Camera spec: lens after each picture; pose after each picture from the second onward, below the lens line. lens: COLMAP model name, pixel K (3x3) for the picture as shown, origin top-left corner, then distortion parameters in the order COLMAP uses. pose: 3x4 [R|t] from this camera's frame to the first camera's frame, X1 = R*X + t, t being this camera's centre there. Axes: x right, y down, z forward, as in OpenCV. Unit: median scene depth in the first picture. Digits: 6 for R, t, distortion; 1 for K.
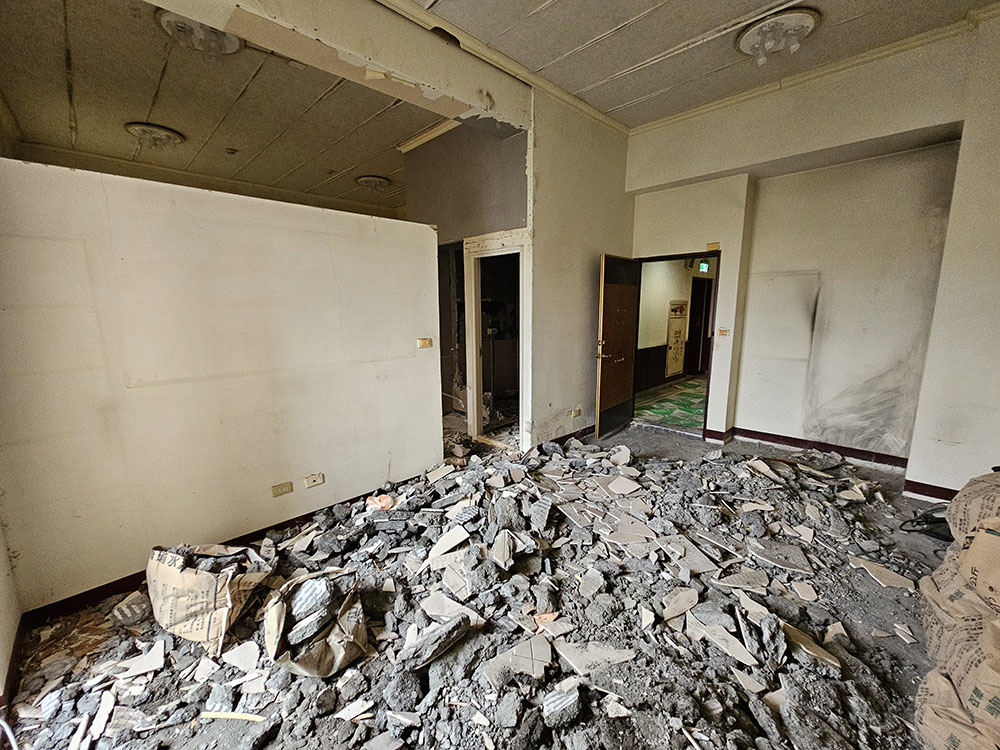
lens RADIAL K [[410.3, 0, 493.3], [0, 410.3, 371.5], [0, 0, 1]] dist [0.002439, -0.000820]
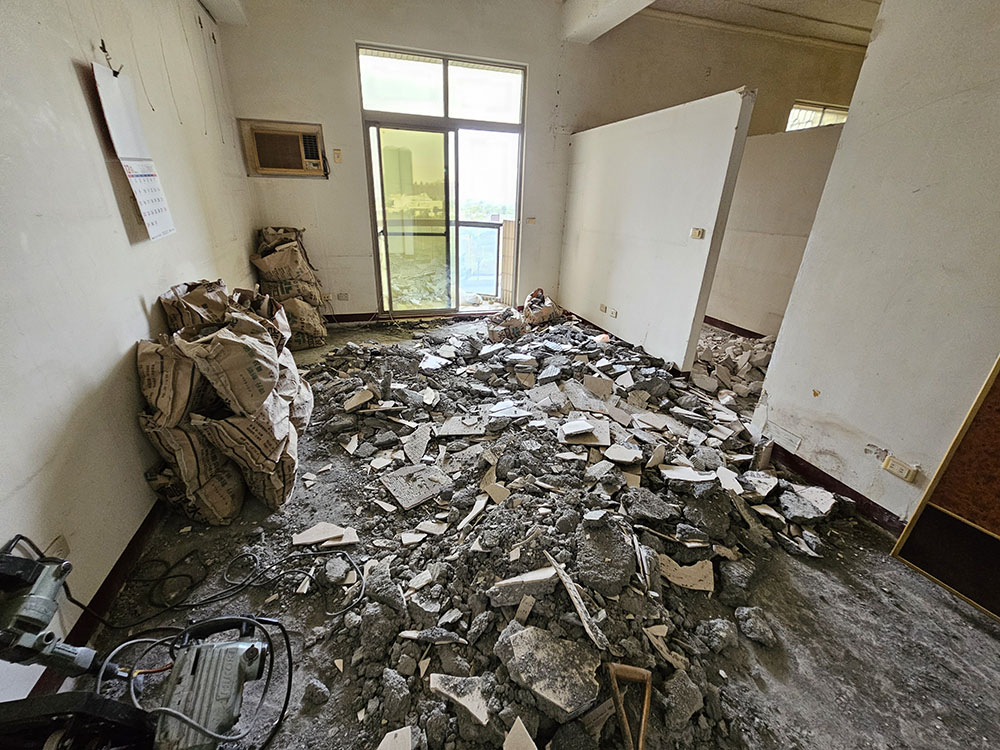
lens RADIAL K [[410.3, 0, 502.1], [0, 410.3, 382.9], [0, 0, 1]] dist [0.002439, -0.000820]
pose [[-0.454414, 0.346166, -0.820778, 0.967538], [-0.177789, 0.867622, 0.464353, -0.132943], [0.872868, 0.356934, -0.332715, 1.058859]]
